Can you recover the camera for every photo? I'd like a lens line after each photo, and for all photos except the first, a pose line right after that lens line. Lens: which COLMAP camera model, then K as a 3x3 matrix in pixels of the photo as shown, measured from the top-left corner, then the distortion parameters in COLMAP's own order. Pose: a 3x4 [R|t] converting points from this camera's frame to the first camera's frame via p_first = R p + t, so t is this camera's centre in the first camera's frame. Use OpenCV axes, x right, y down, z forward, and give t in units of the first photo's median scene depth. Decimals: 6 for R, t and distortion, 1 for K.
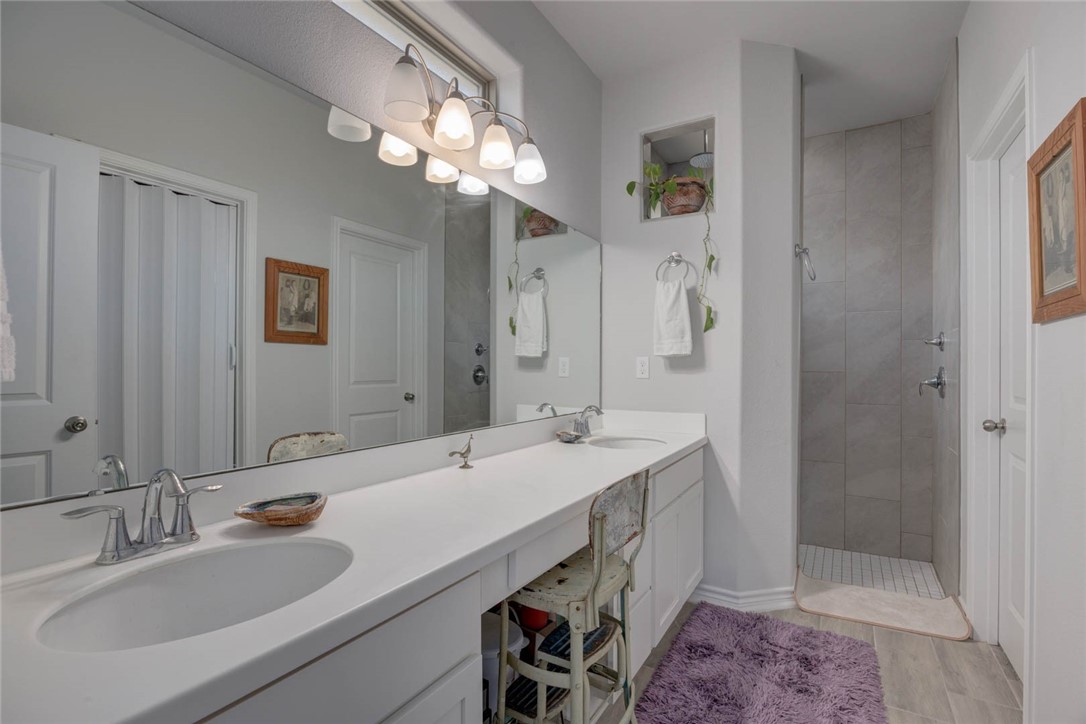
lens RADIAL K [[513.9, 0, 539.3], [0, 513.9, 362.9], [0, 0, 1]] dist [-0.005051, 0.000073]
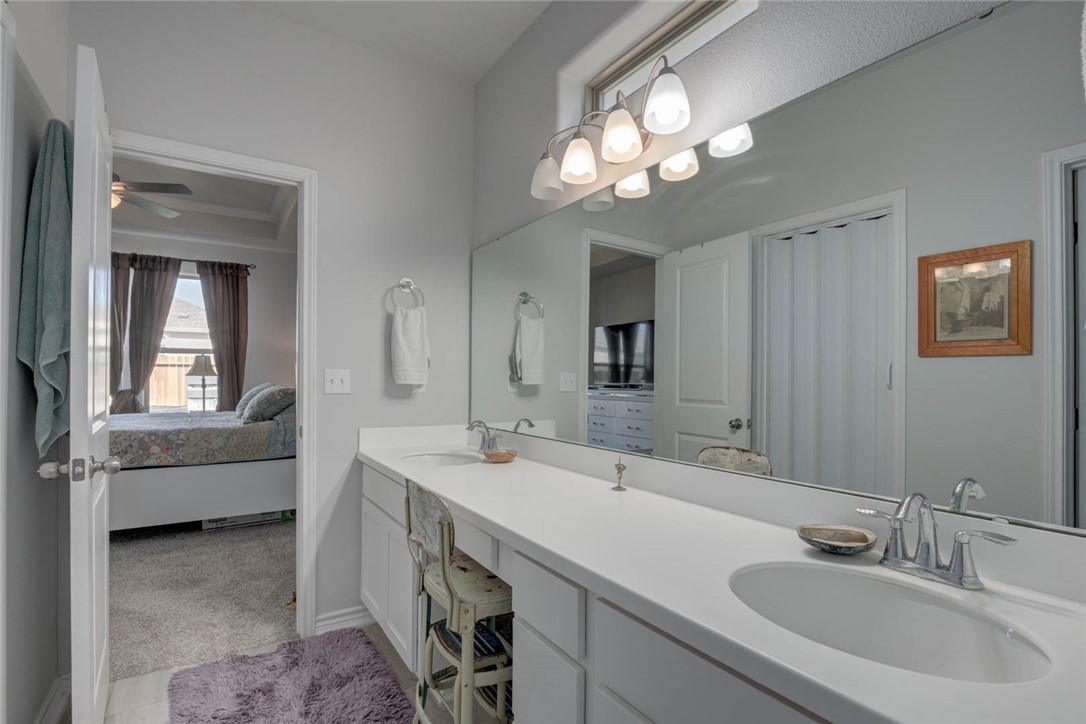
lens RADIAL K [[513.9, 0, 536.2], [0, 513.9, 374.9], [0, 0, 1]] dist [-0.005051, 0.000073]
pose [[-0.419541, -0.019343, -0.907530, 0.636934], [-0.008293, 0.999813, -0.017476, 0.009520], [0.907698, 0.000194, -0.419623, 1.019129]]
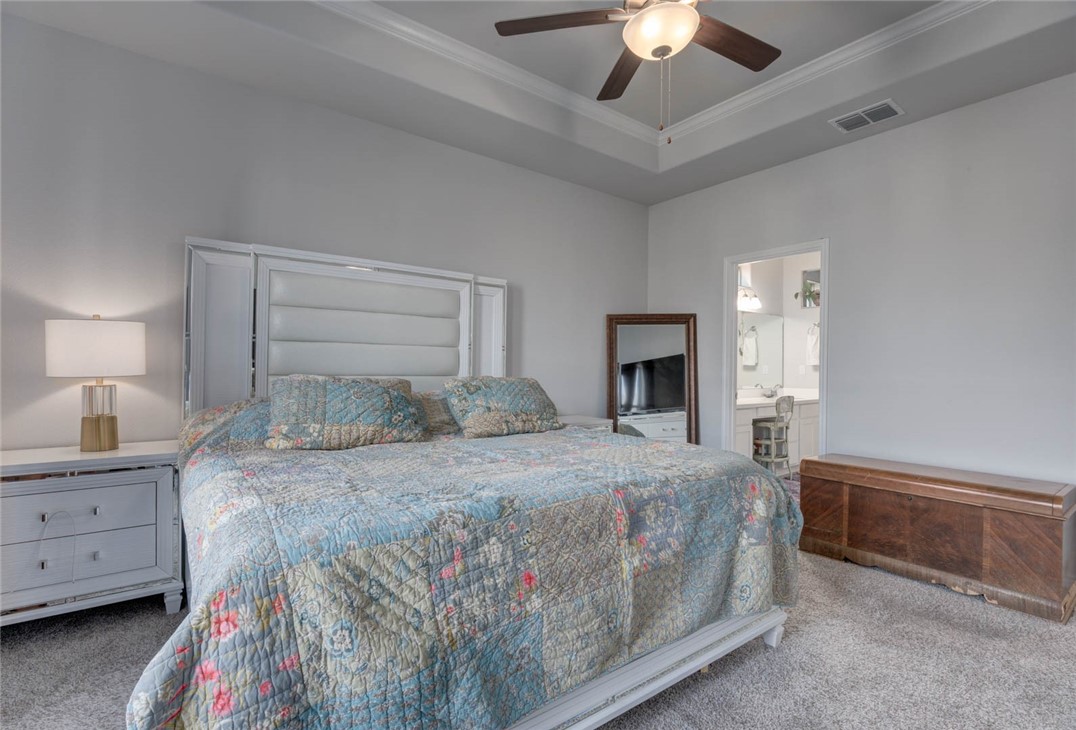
lens RADIAL K [[492.3, 0, 539.6], [0, 492.3, 365.1], [0, 0, 1]] dist [-0.002159, -0.000209]
pose [[0.935818, 0.001482, -0.352480, -0.132603], [-0.002860, 0.999990, -0.003387, -0.002361], [0.352471, 0.004178, 0.935813, -1.549414]]
